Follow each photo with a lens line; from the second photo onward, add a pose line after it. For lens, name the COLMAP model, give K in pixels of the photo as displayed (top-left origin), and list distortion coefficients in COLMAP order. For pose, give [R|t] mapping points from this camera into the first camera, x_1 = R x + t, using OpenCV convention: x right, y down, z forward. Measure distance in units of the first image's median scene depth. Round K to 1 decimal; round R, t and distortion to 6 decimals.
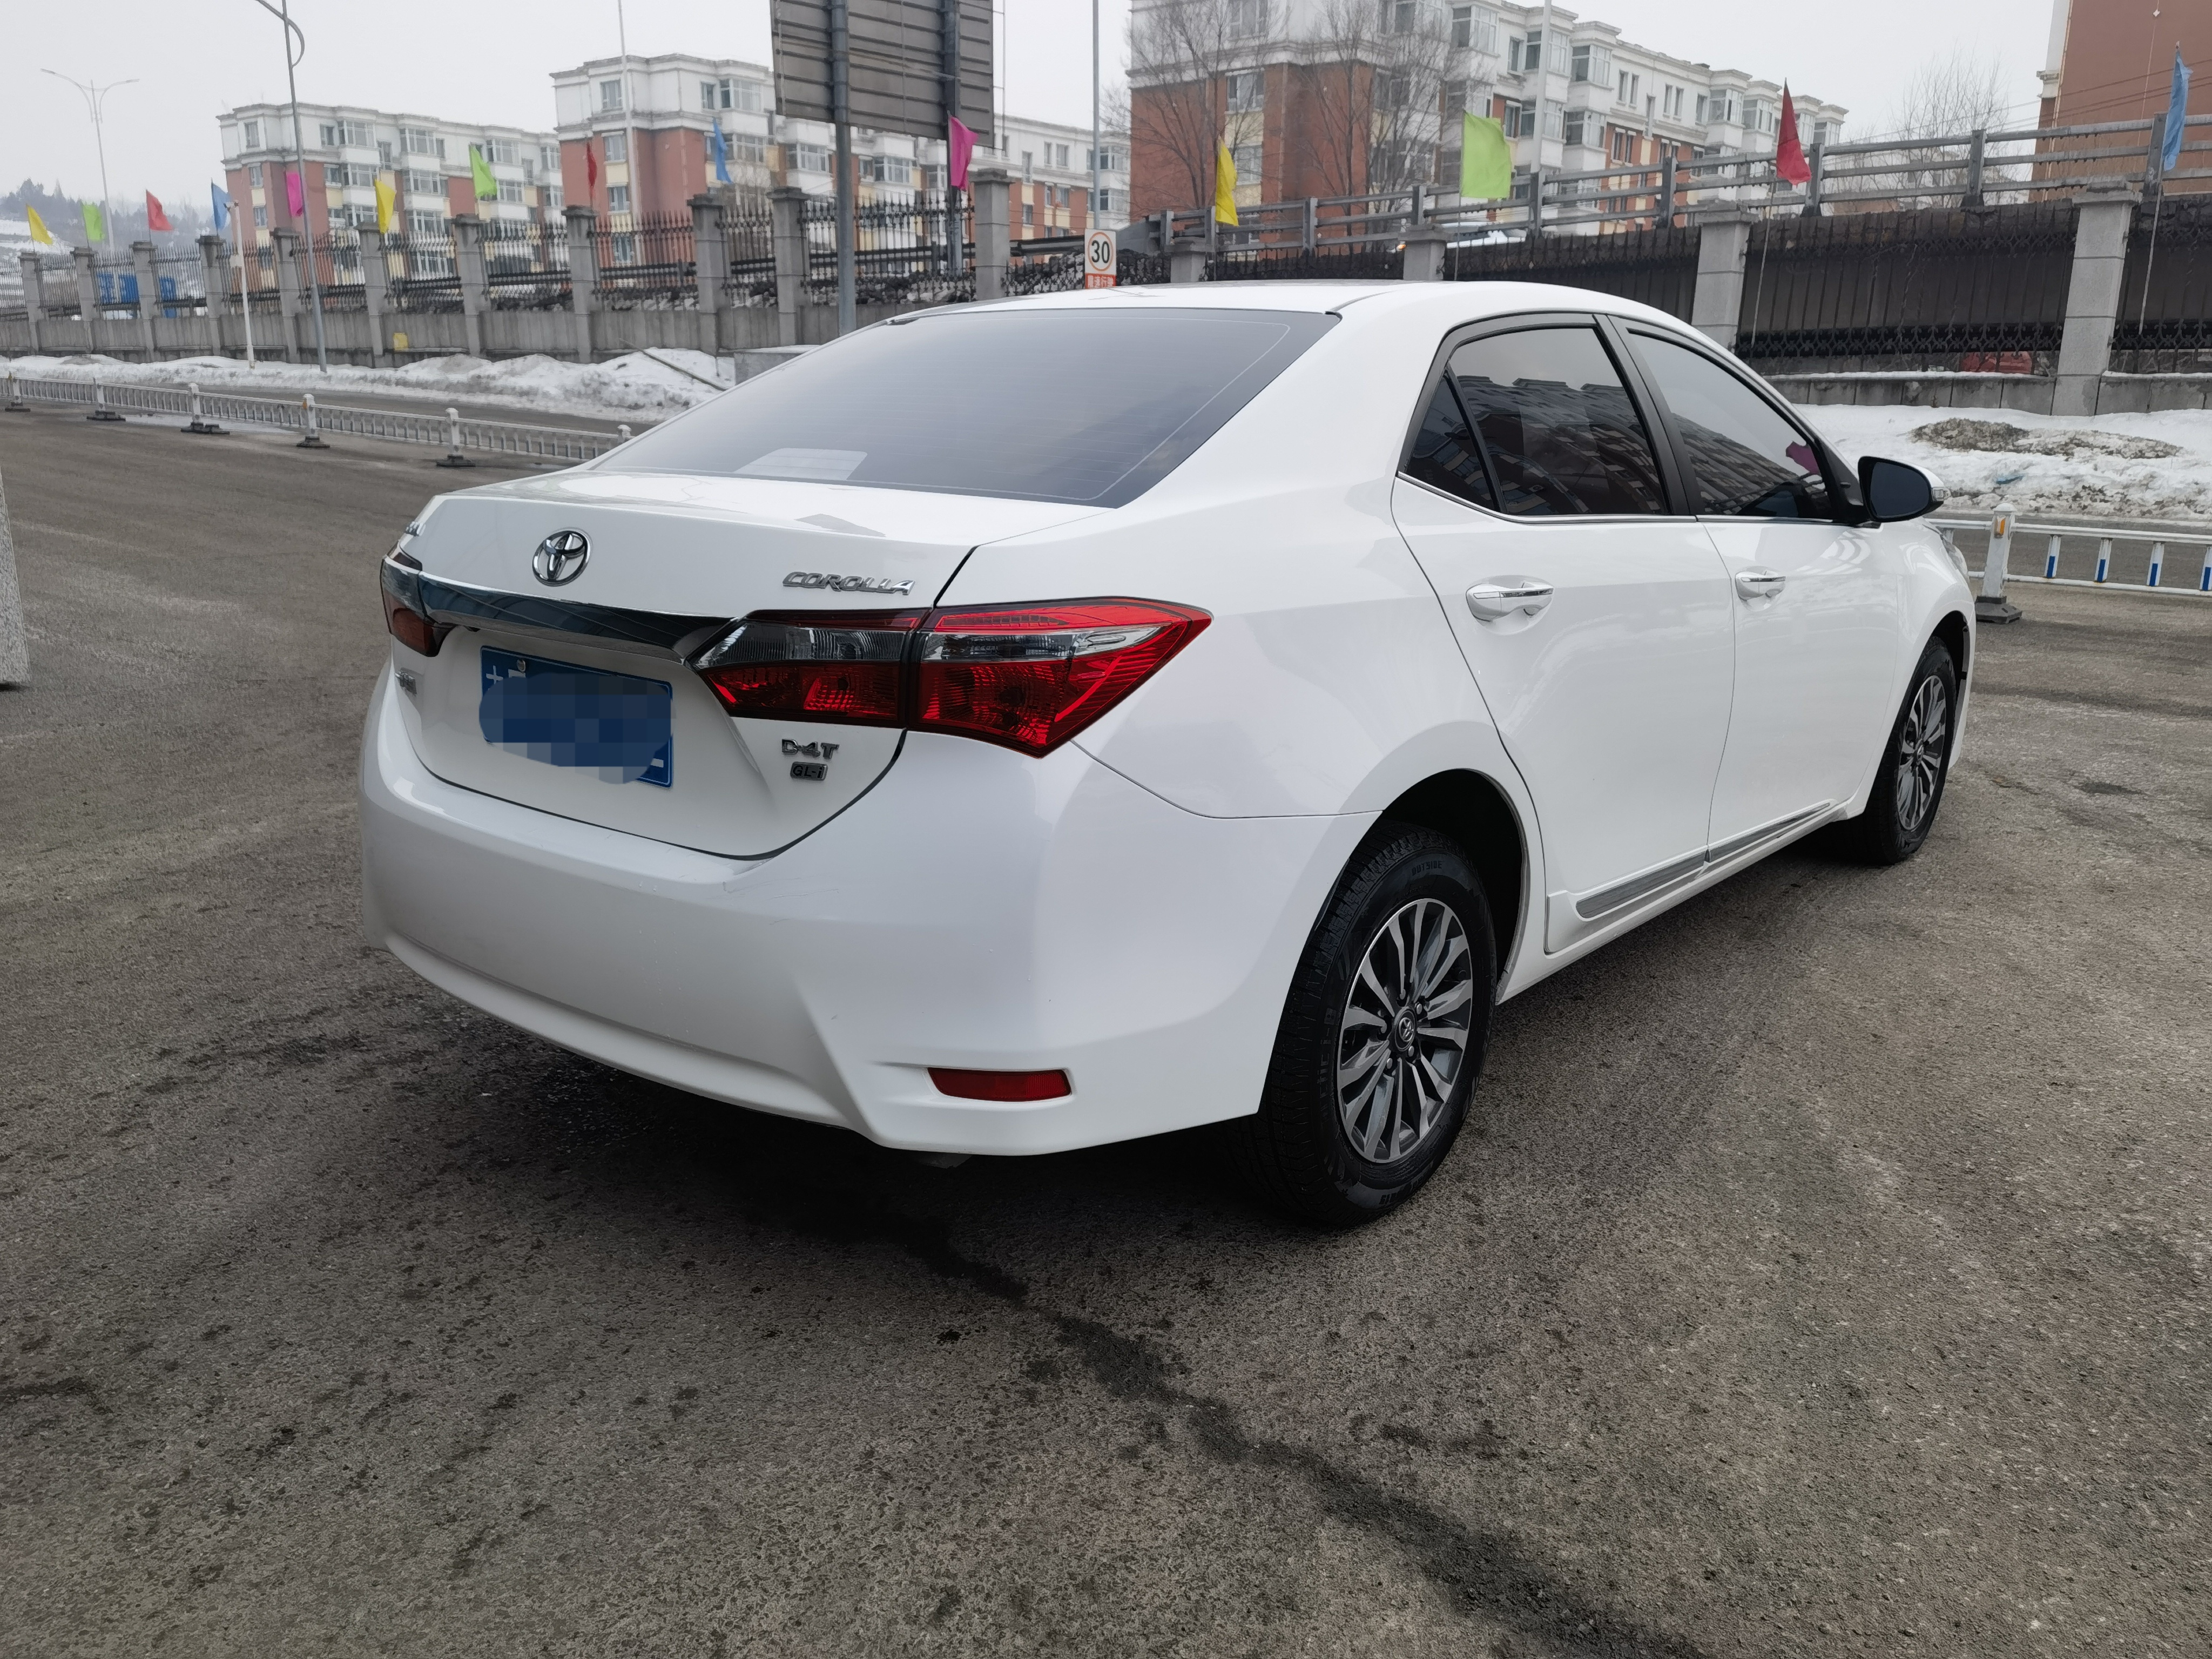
lens RADIAL K [[1713.9, 0, 1114.5], [0, 1713.9, 858.8], [0, 0, 1]] dist [0.146727, -0.169368]
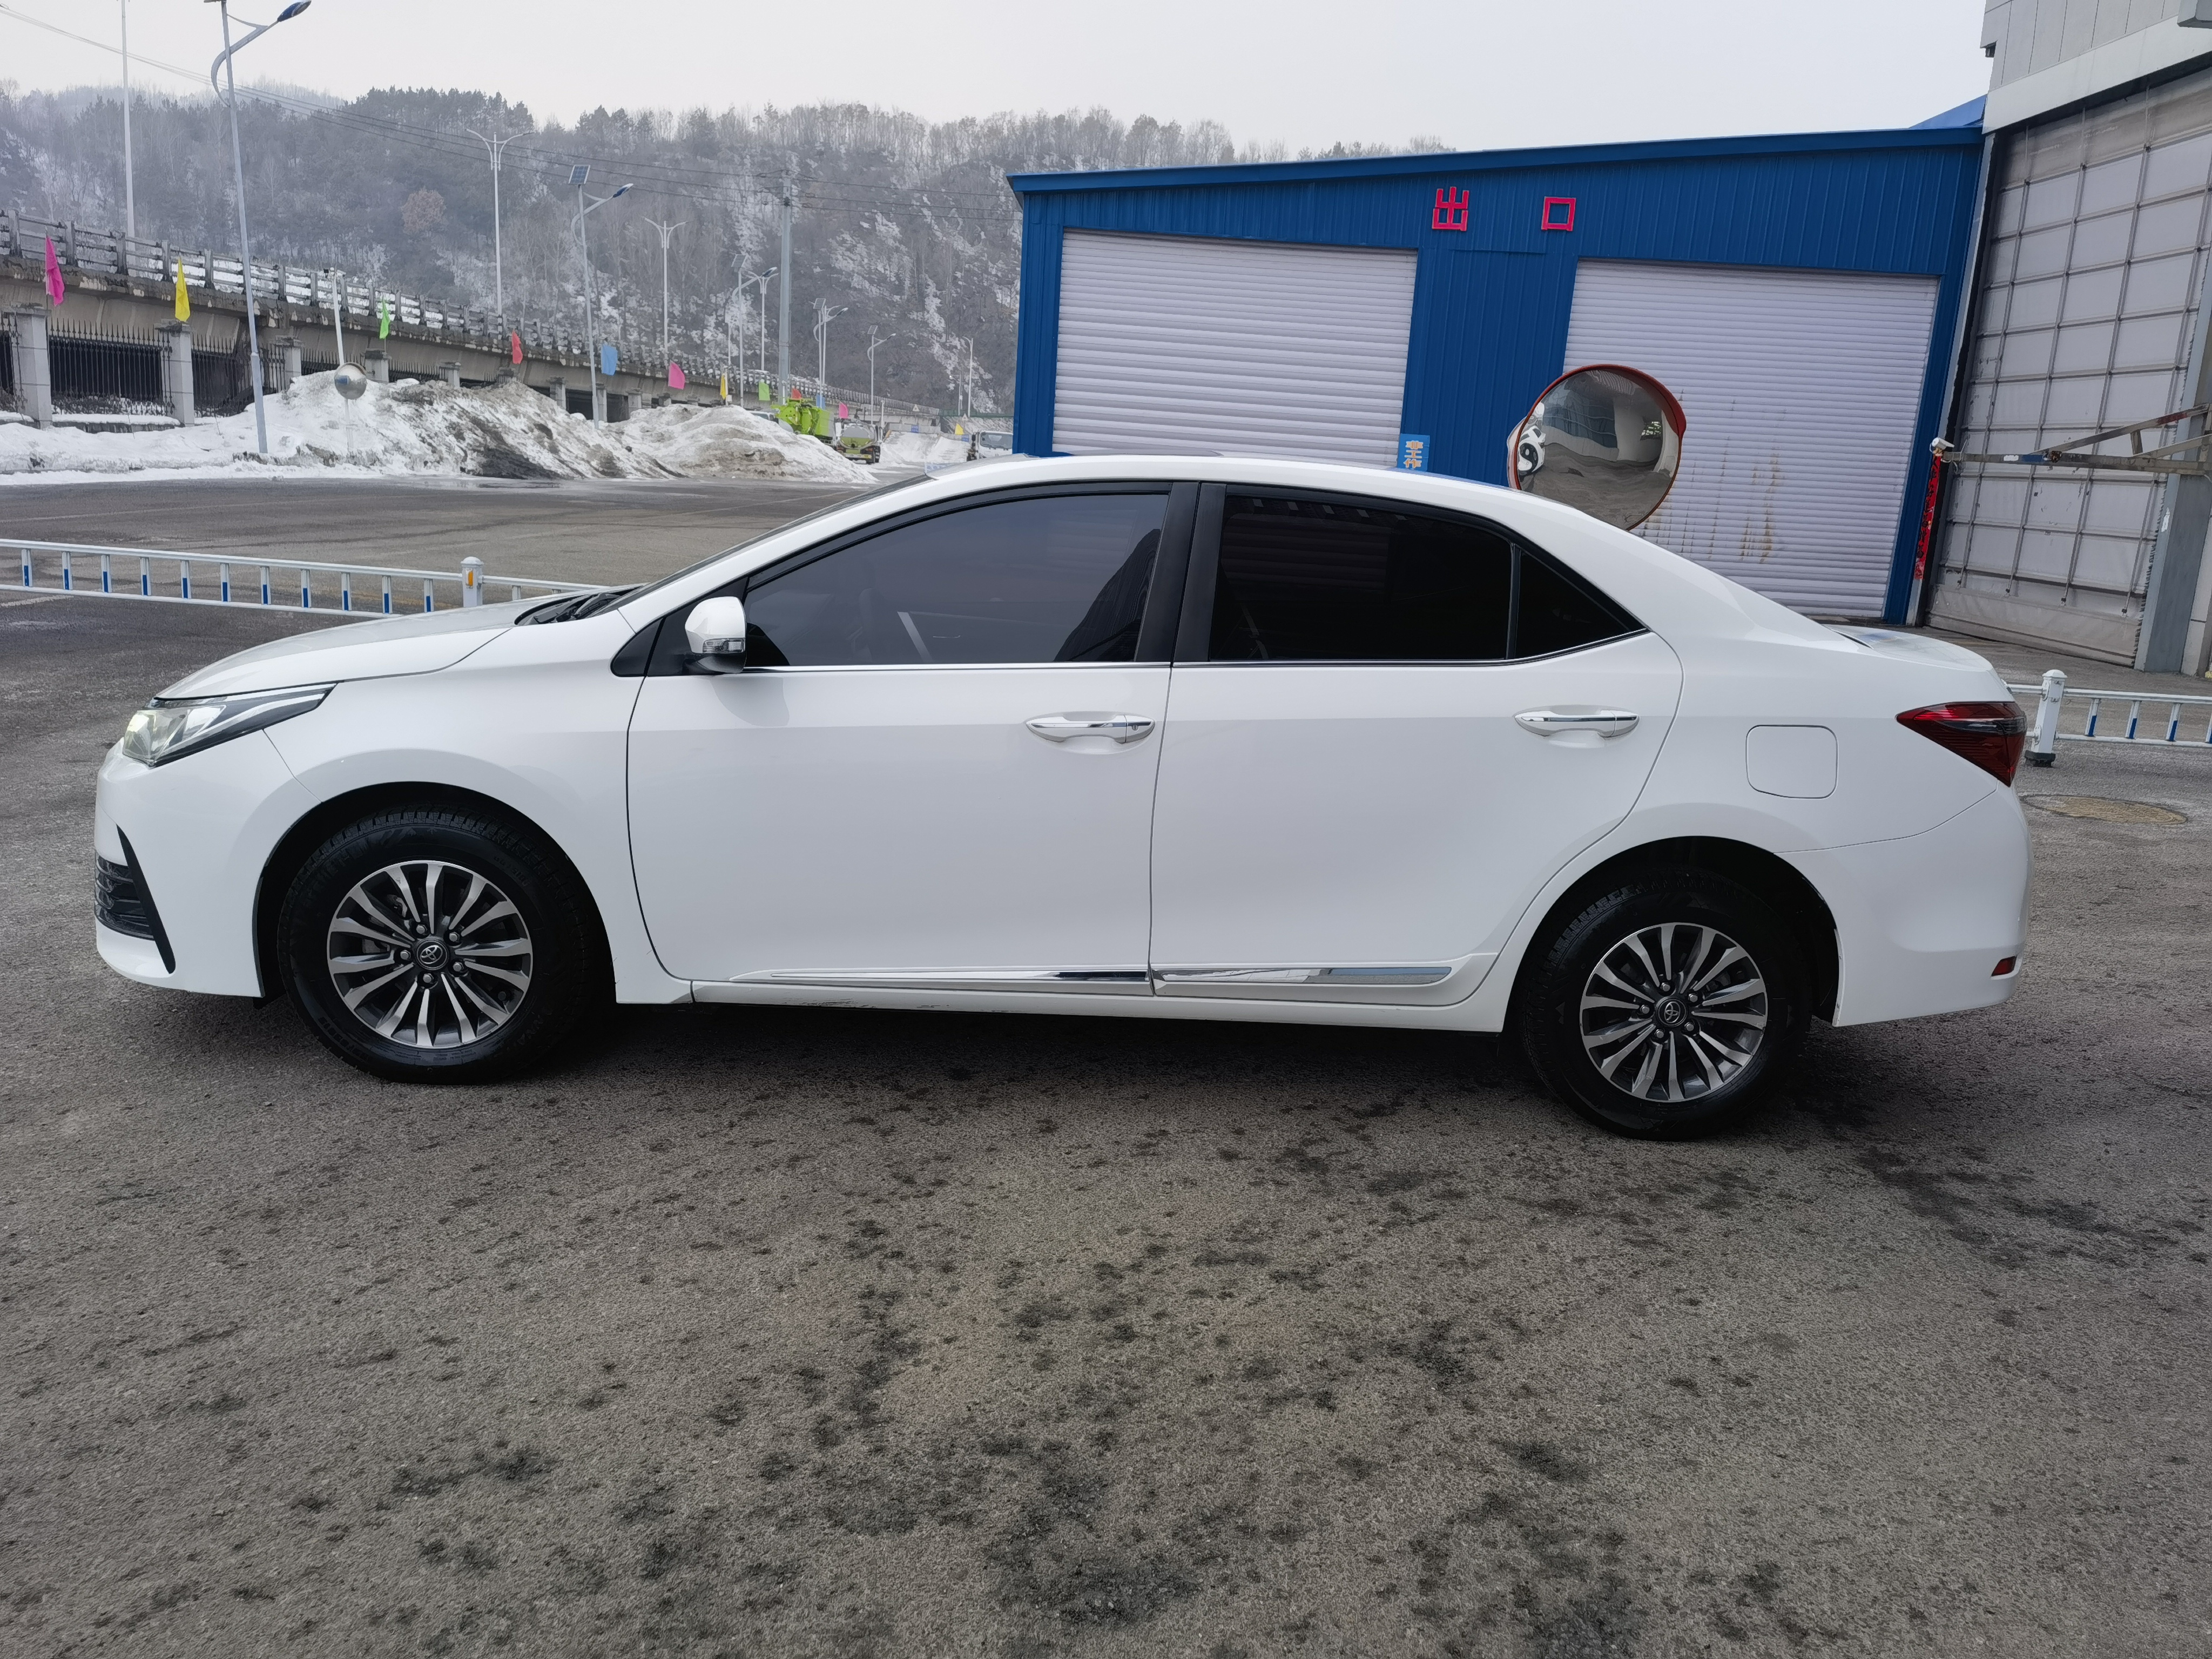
lens RADIAL K [[1713.9, 0, 1130.6], [0, 1713.9, 847.5], [0, 0, 1]] dist [0.146727, -0.169368]
pose [[-0.654784, -0.215860, 0.724336, -0.123003], [0.135933, 0.909090, 0.393799, -0.090621], [-0.743492, 0.356315, -0.565915, 0.293427]]
